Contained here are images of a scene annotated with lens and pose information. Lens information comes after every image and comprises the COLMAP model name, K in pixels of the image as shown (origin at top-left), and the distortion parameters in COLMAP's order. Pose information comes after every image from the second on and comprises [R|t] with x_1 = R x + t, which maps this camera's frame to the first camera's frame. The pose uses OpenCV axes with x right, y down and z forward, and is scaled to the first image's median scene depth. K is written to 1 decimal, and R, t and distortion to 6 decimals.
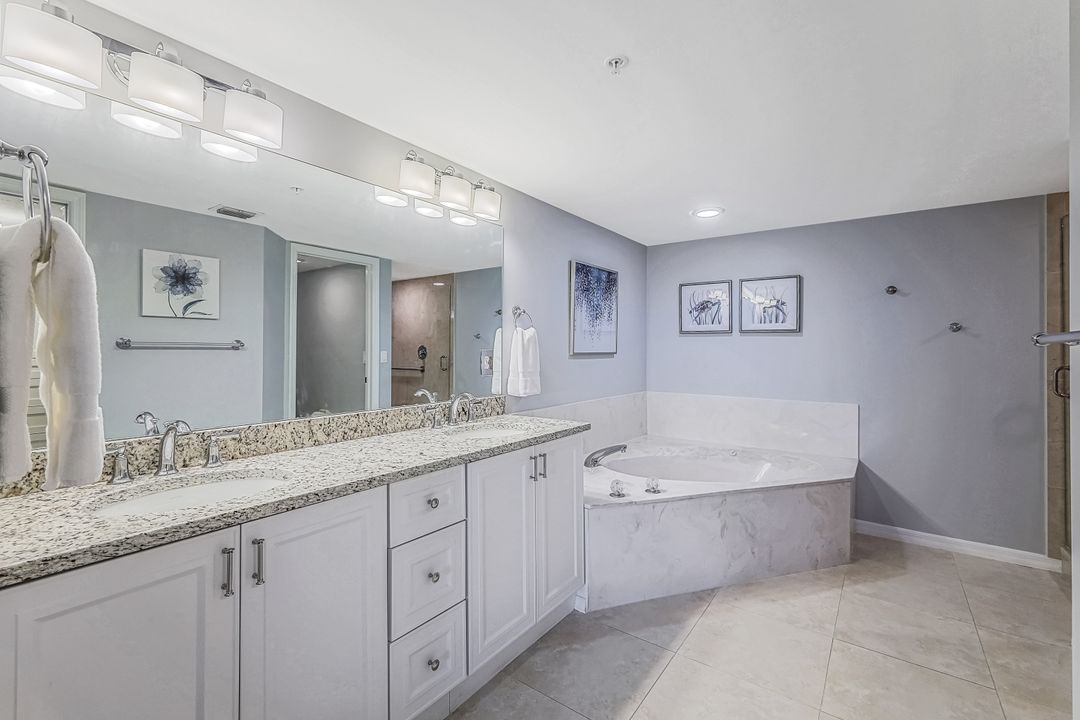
lens RADIAL K [[468.9, 0, 539.1], [0, 468.9, 345.2], [0, 0, 1]] dist [0.003083, 0.000062]
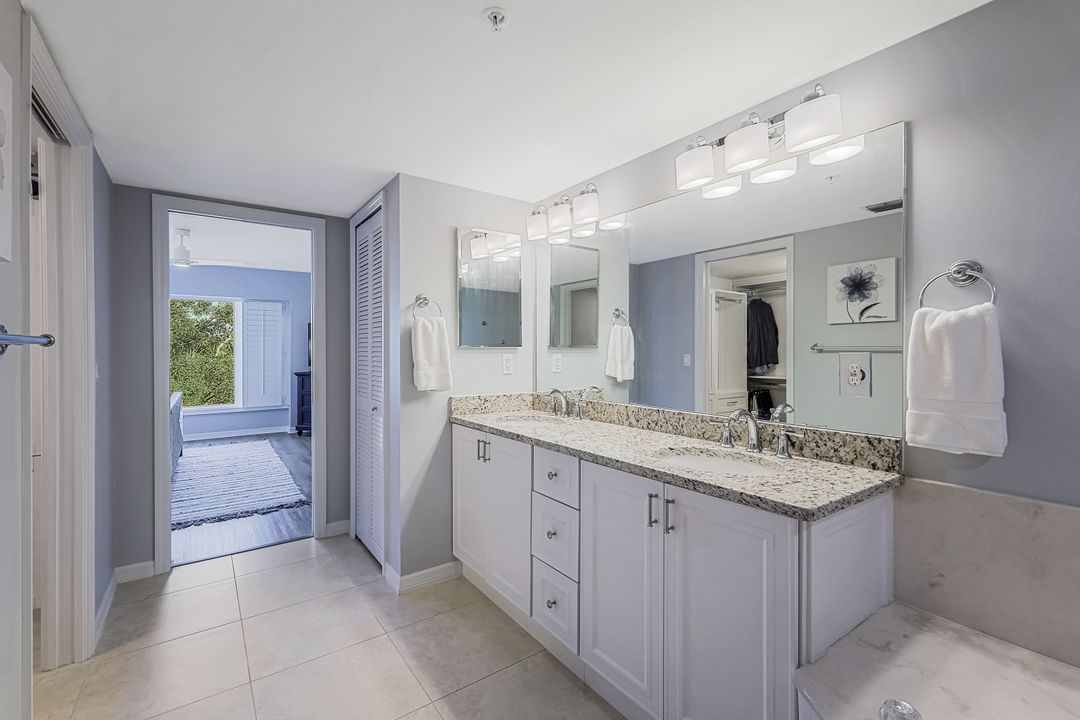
lens RADIAL K [[468.9, 0, 539.6], [0, 468.9, 356.8], [0, 0, 1]] dist [0.003083, 0.000062]
pose [[-0.307950, 0.006979, -0.951377, 0.672126], [0.007837, 0.999958, 0.004798, 0.010222], [0.951370, -0.005978, -0.307992, 0.936758]]
